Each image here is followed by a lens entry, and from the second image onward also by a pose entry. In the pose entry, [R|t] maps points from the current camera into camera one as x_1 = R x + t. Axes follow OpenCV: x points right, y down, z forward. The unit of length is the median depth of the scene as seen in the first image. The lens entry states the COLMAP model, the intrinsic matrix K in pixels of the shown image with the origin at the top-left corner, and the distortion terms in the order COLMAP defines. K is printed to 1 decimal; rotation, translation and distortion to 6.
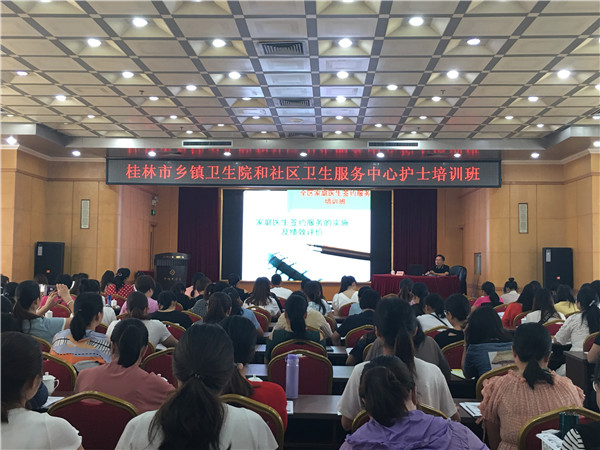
lens RADIAL K [[739.4, 0, 300.0], [0, 739.4, 225.0], [0, 0, 1]] dist [-0.419558, 0.001194]
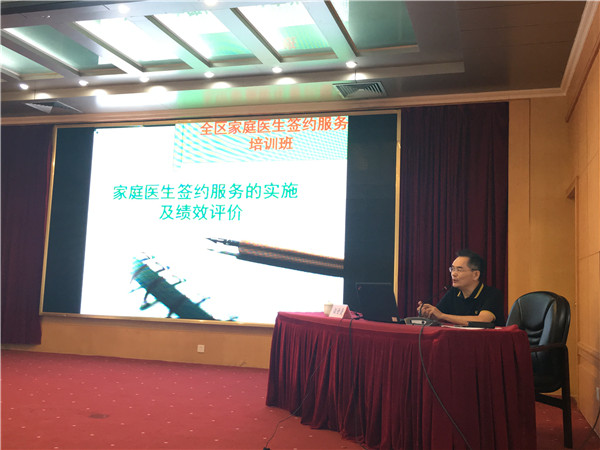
lens RADIAL K [[676.1, 0, 300.0], [0, 676.1, 225.0], [0, 0, 1]] dist [0.002847, -0.001734]
pose [[0.970588, -0.001075, -0.240743, 0.164401], [-0.011570, 0.998626, -0.051107, 0.038322], [0.240467, 0.052389, 0.969242, 0.611133]]
